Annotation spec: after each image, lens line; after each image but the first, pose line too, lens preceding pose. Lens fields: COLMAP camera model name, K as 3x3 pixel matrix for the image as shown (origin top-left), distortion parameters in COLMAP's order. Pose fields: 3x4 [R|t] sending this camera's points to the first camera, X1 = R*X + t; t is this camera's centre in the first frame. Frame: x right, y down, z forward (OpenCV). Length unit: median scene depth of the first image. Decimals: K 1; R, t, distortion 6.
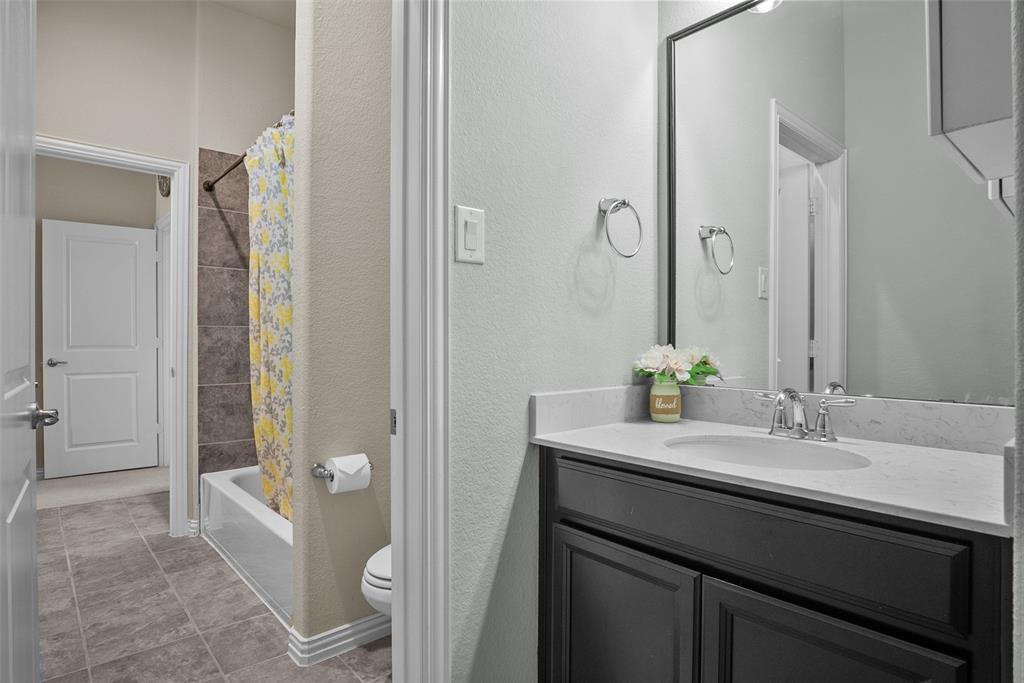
lens RADIAL K [[550.5, 0, 509.7], [0, 550.5, 335.2], [0, 0, 1]] dist [-0.023424, 0.000446]
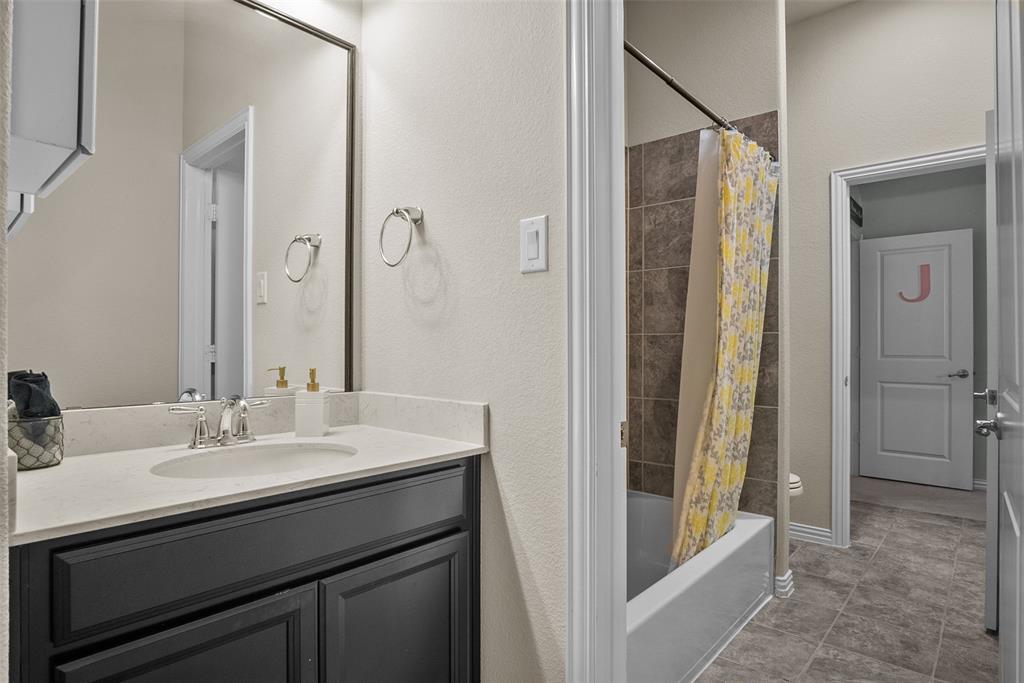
lens RADIAL K [[550.5, 0, 509.6], [0, 550.5, 352.8], [0, 0, 1]] dist [-0.023424, 0.000446]
pose [[-0.117421, -0.007068, 0.993057, -1.395934], [-0.011720, 0.999915, 0.005731, 0.014998], [-0.993013, -0.010966, -0.117494, 1.583427]]
